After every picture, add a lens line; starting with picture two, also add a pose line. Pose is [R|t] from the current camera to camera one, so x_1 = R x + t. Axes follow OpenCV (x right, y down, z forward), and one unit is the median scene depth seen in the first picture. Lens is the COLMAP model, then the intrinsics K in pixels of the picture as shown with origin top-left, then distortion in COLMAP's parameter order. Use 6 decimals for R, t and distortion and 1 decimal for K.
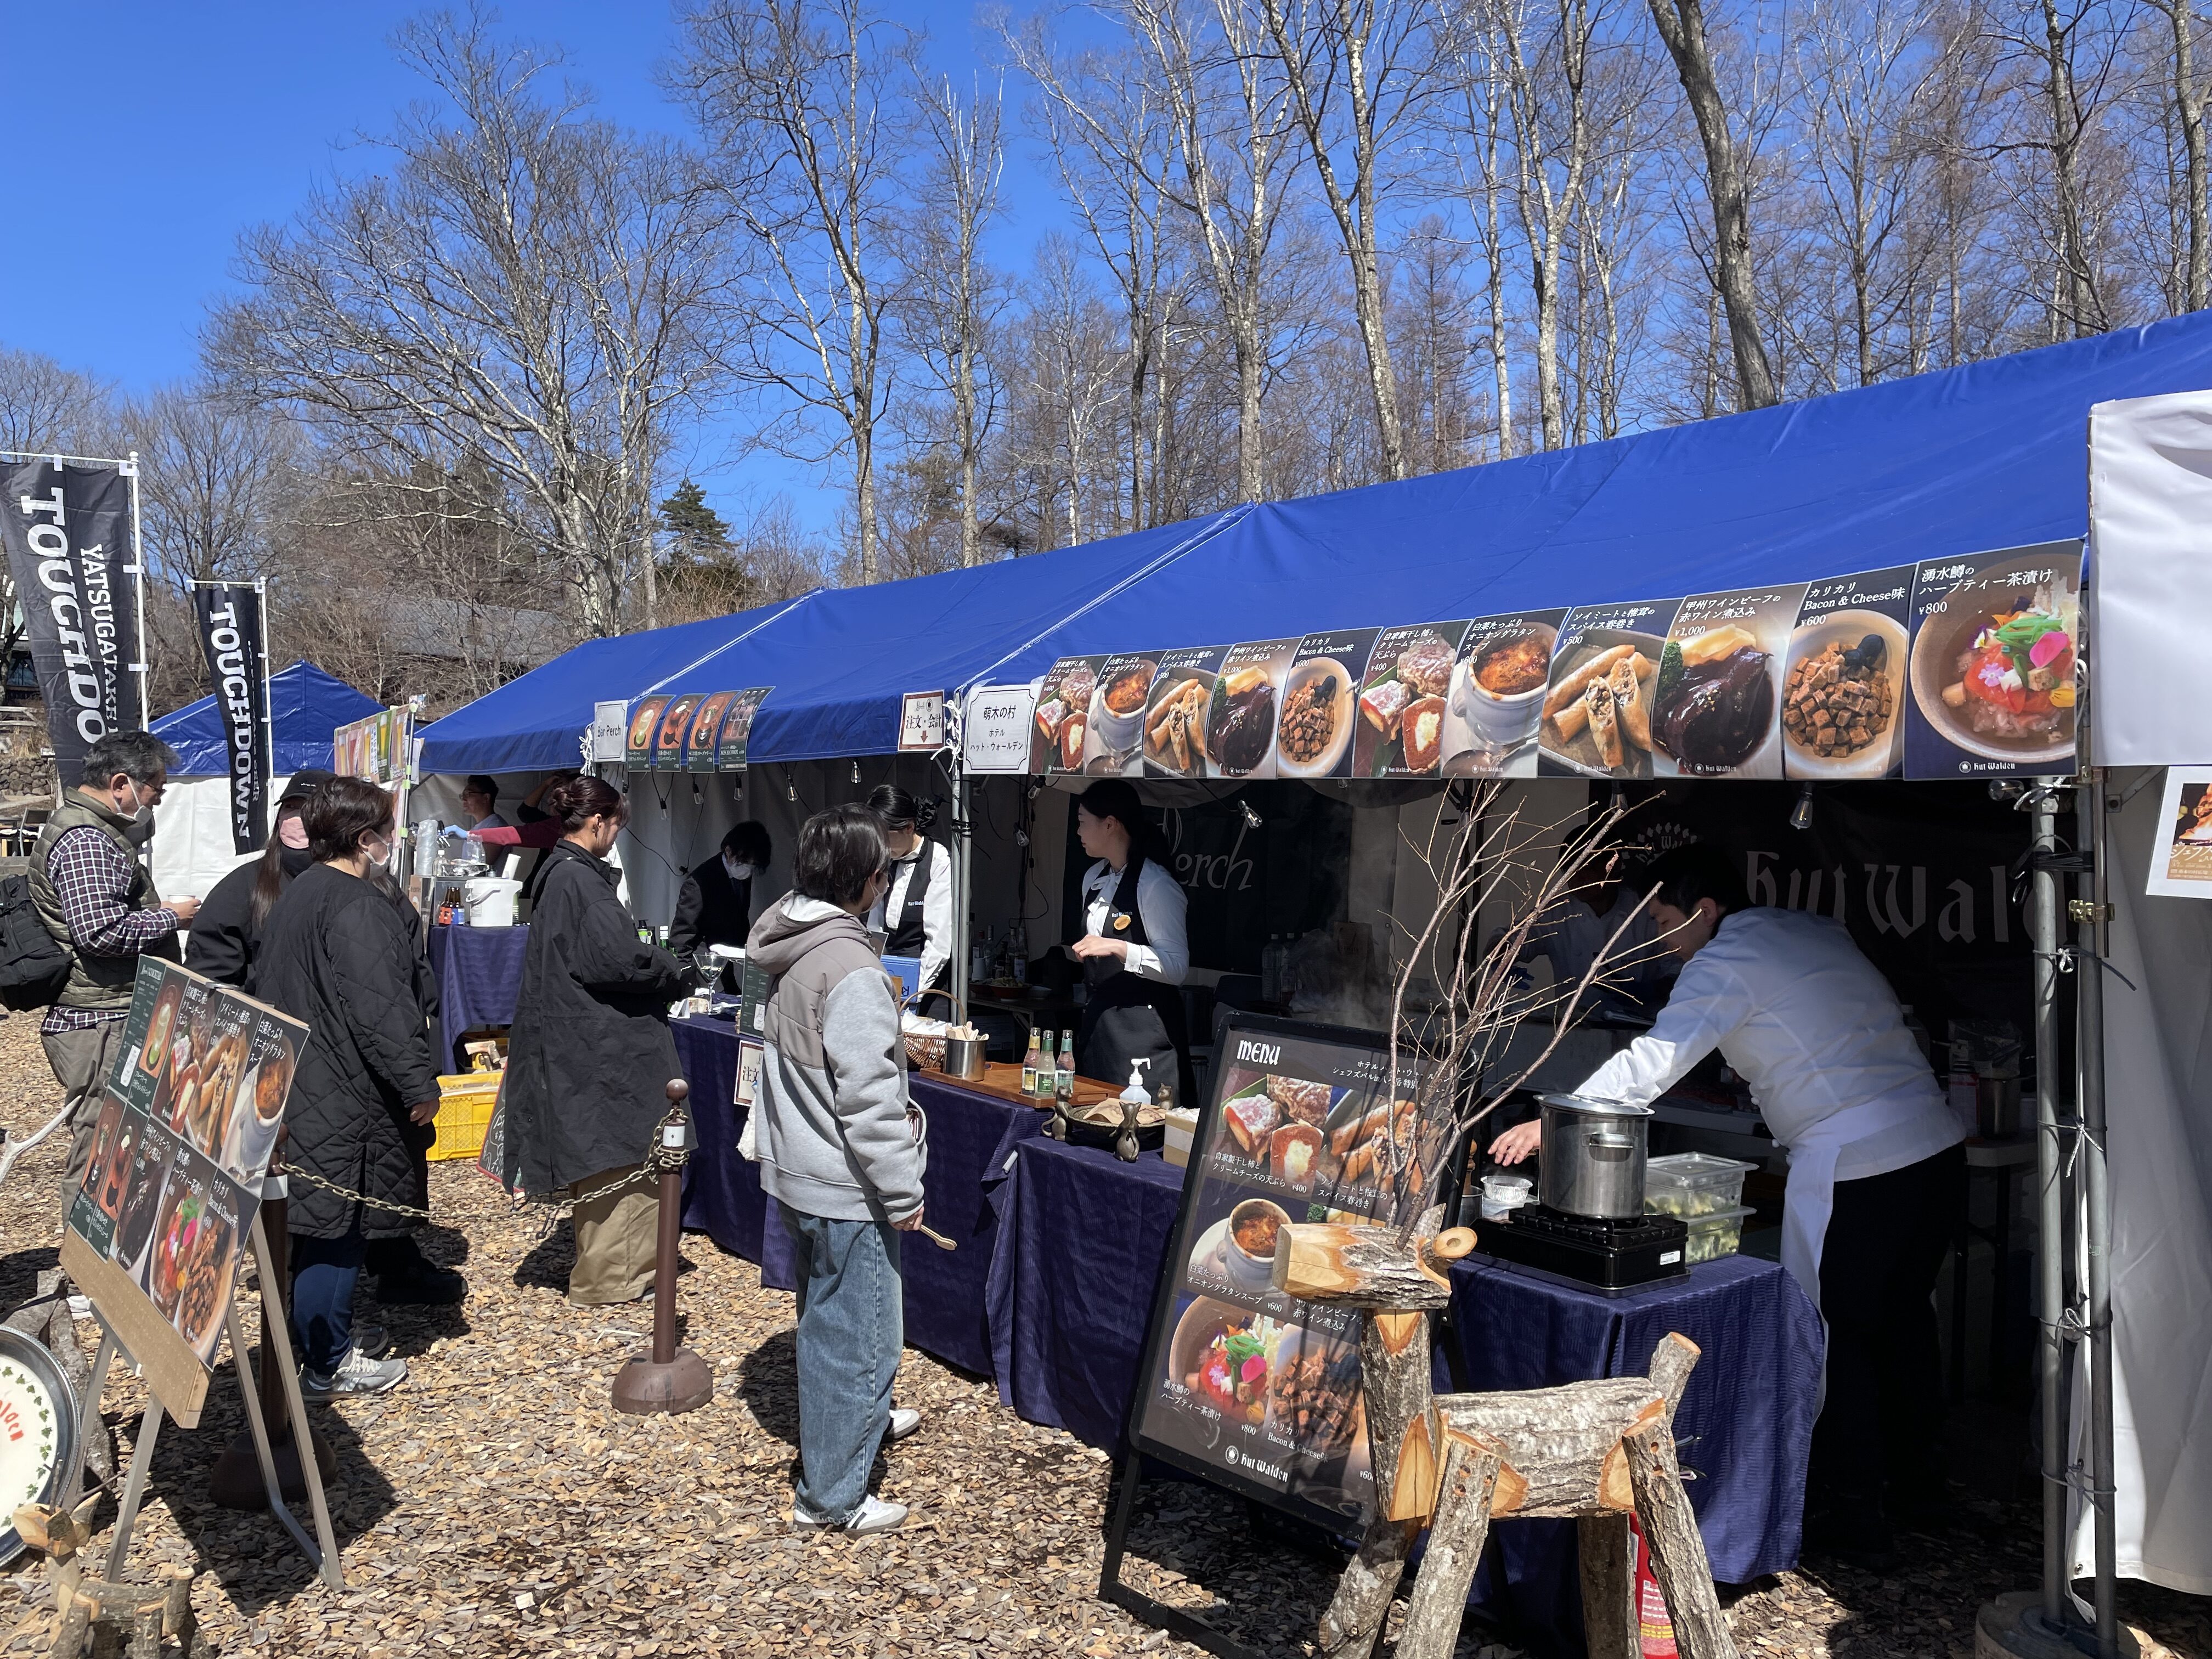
lens RADIAL K [[1678.5, 0, 1106.3], [0, 1678.5, 826.2], [0, 0, 1]] dist [0.090700, -0.102546]
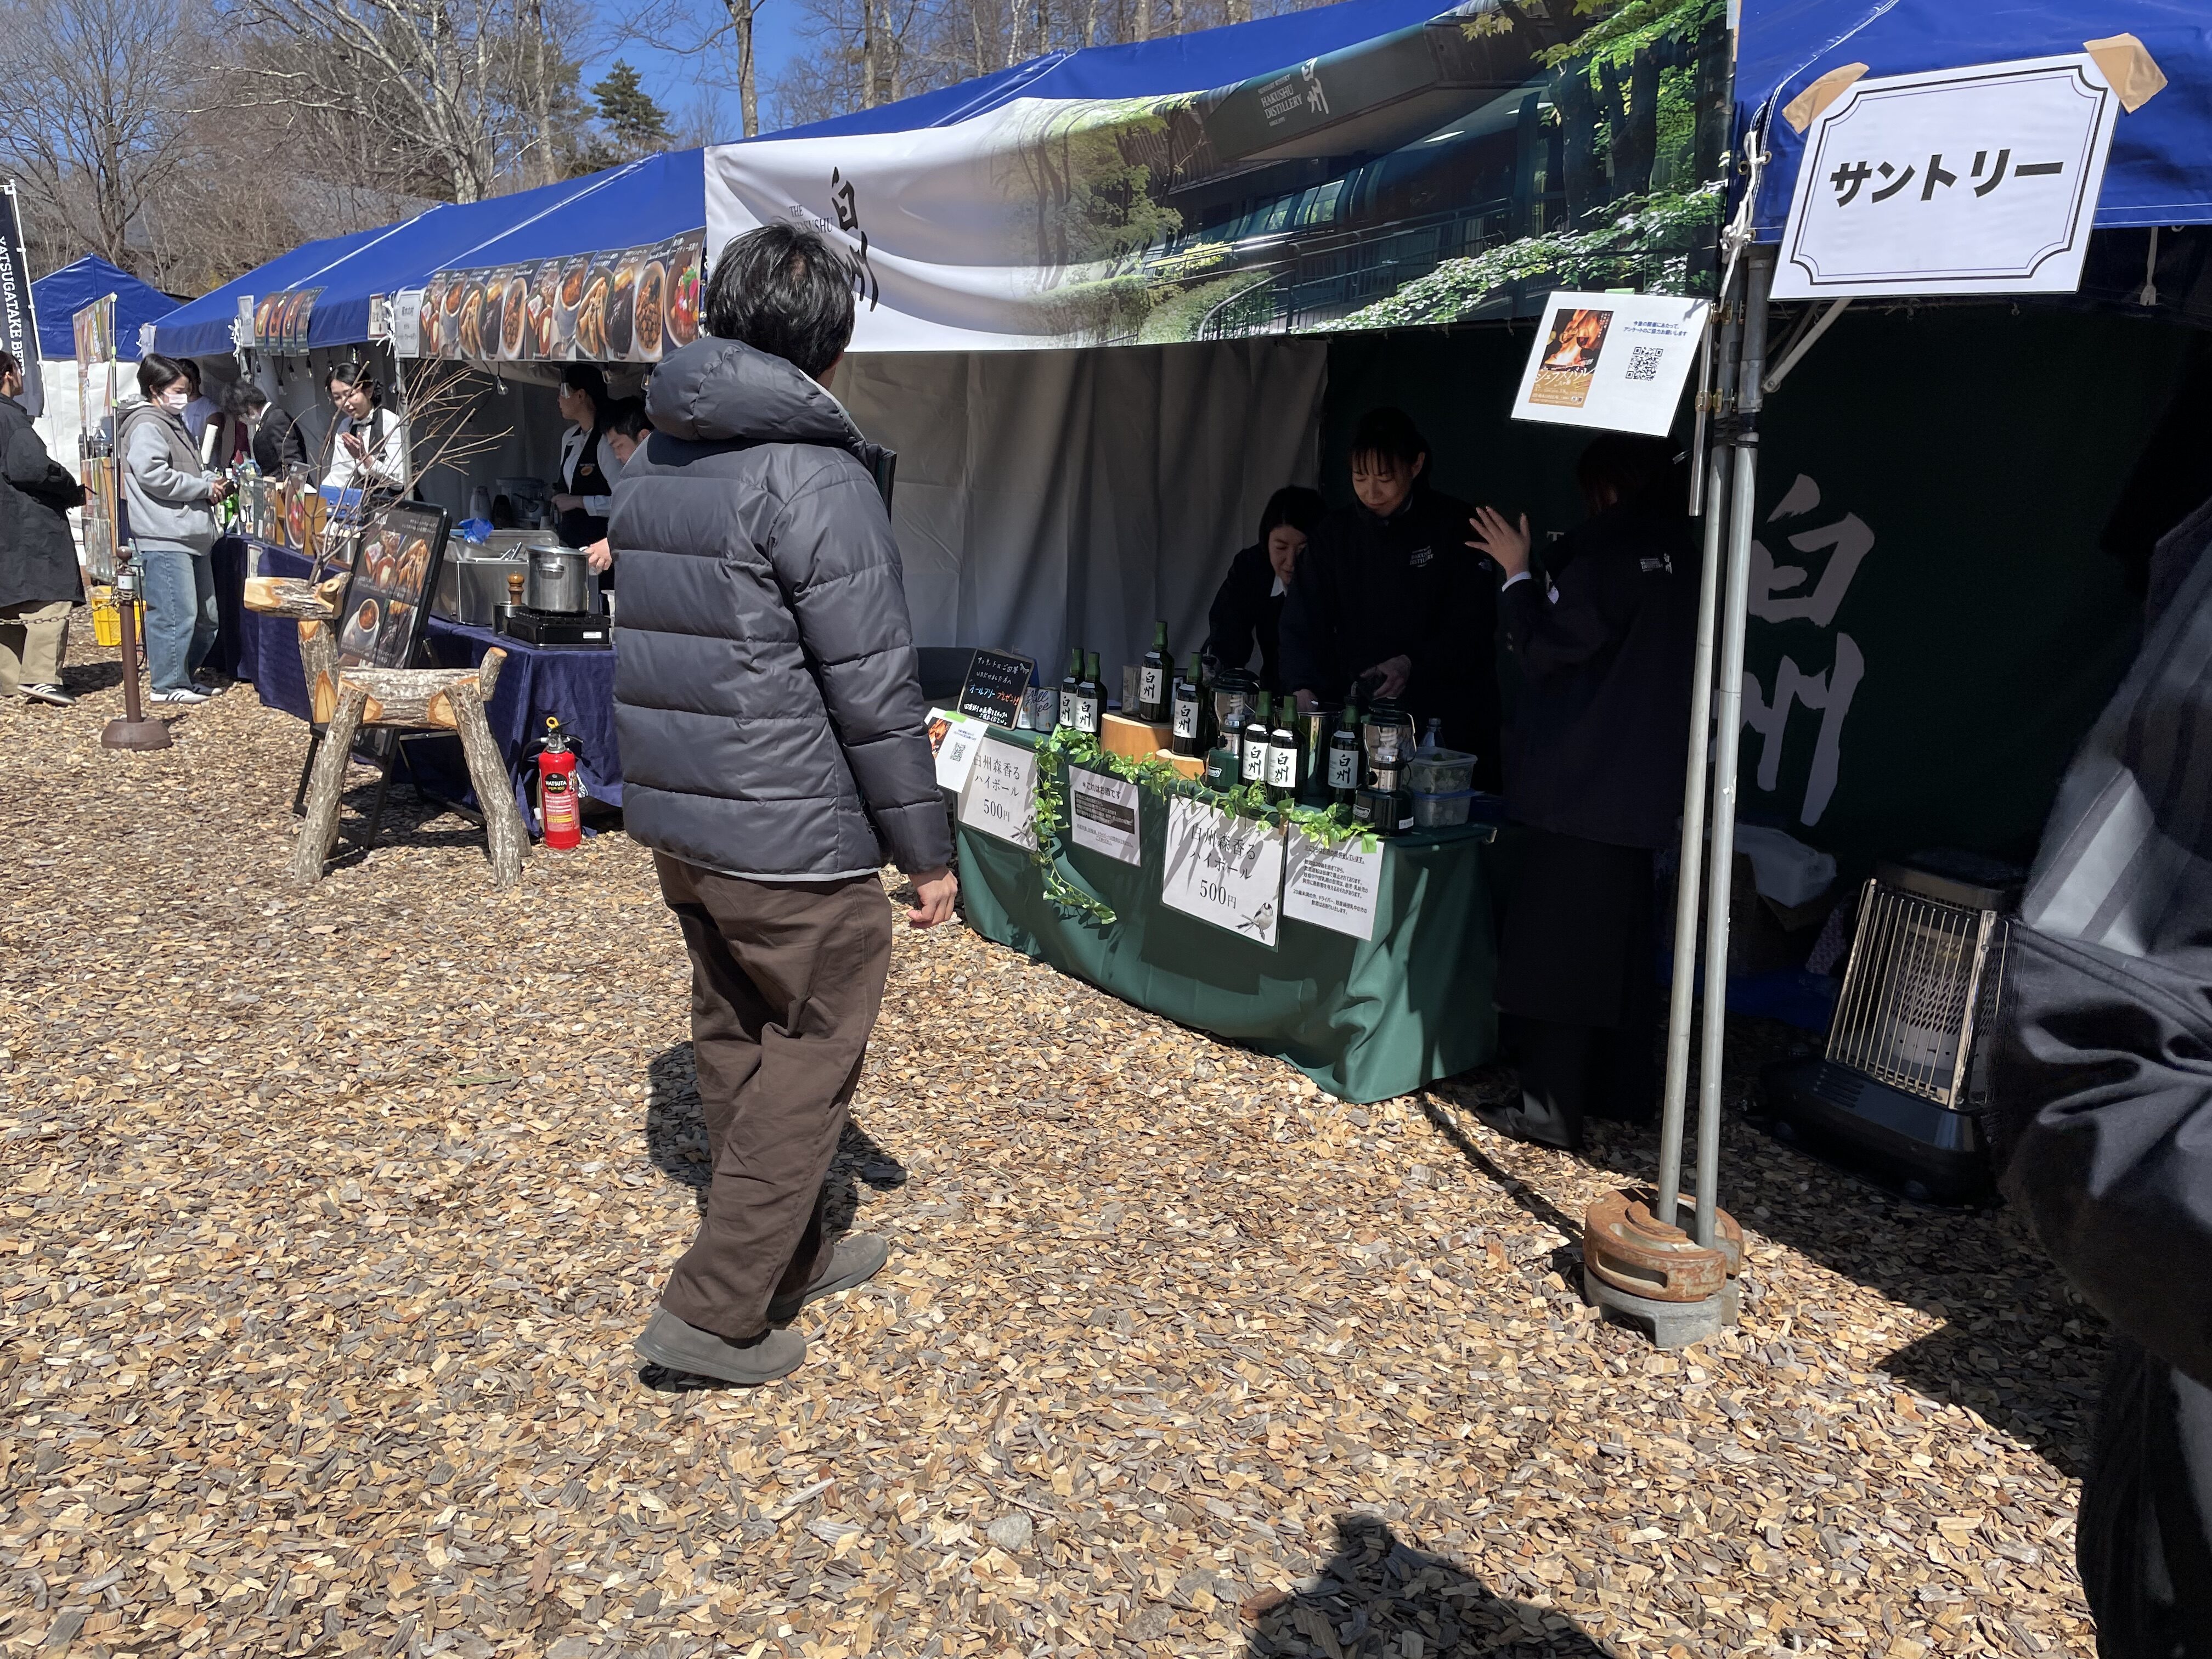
lens RADIAL K [[1678.5, 0, 1105.5], [0, 1678.5, 828.1], [0, 0, 1]] dist [0.090700, -0.102546]
pose [[0.999676, 0.024596, 0.006477, 0.537038], [-0.025414, 0.976144, 0.215630, 0.032255], [-0.001019, -0.215725, 0.976454, -0.498919]]
